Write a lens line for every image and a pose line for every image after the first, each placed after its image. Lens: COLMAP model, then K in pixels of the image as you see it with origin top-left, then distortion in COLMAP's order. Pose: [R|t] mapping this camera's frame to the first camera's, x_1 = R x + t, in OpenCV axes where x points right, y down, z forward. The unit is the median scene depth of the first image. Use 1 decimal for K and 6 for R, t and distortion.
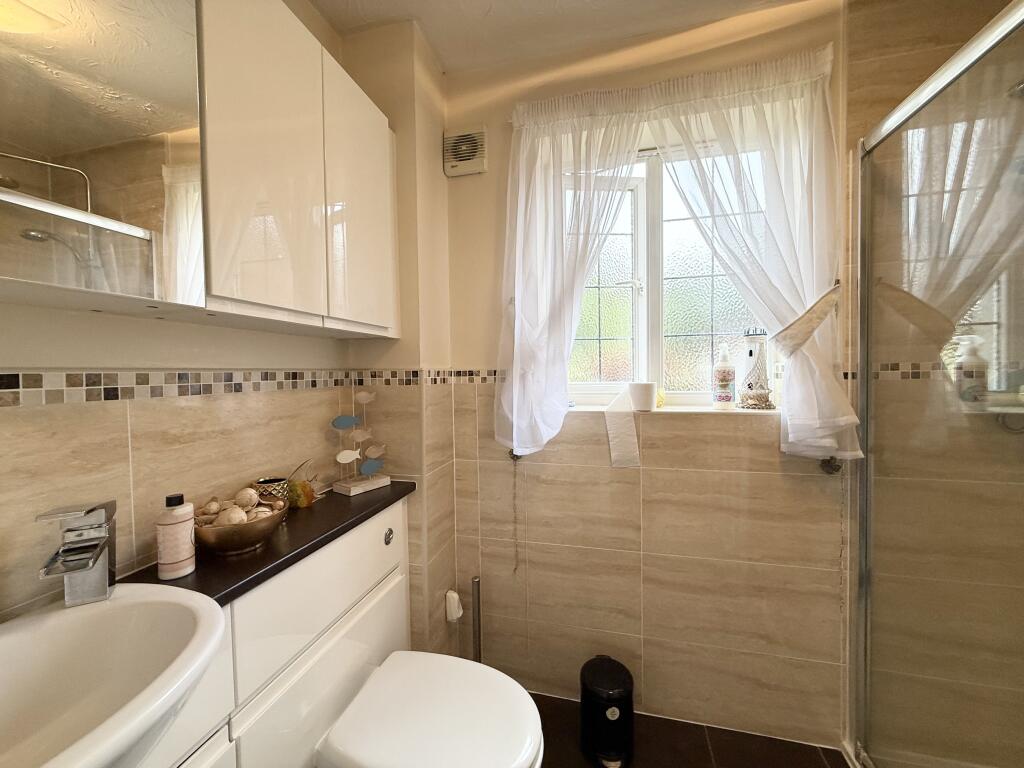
lens RADIAL K [[400.0, 0, 513.1], [0, 400.0, 381.4], [0, 0, 1]] dist [-0.002951, 0.001512]
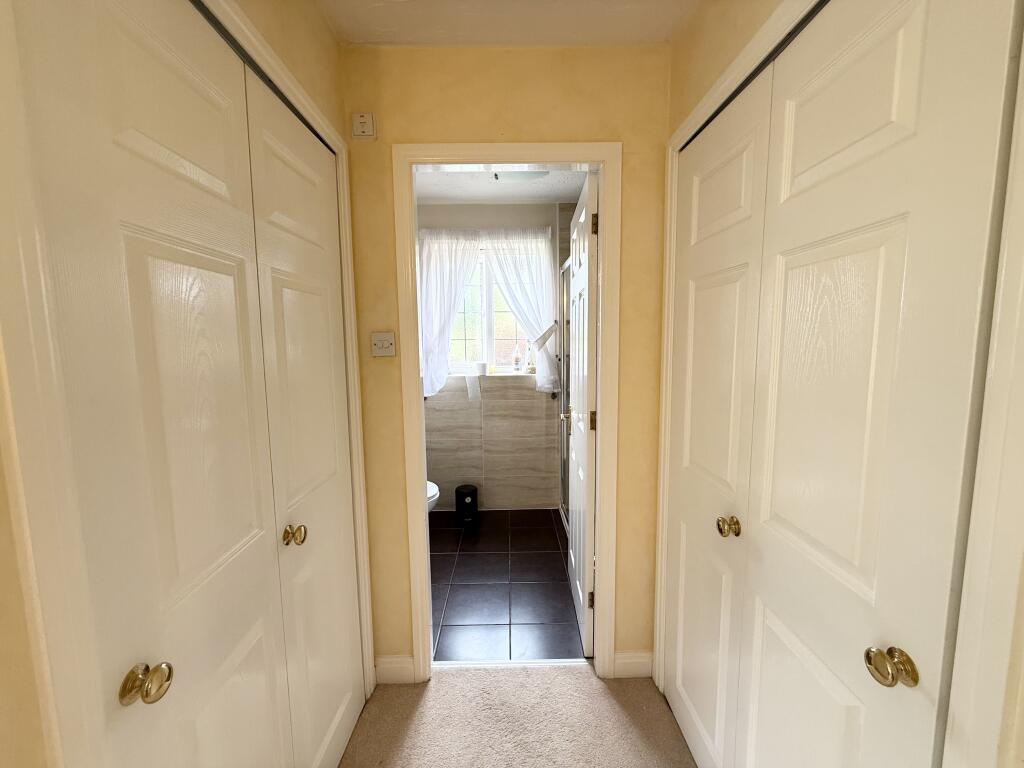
lens RADIAL K [[400.0, 0, 509.7], [0, 400.0, 382.1], [0, 0, 1]] dist [-0.002951, 0.001512]
pose [[0.964873, -0.024635, 0.261557, -0.109712], [0.005147, 0.997175, 0.074934, -0.055800], [-0.262665, -0.070955, 0.962275, -1.187405]]
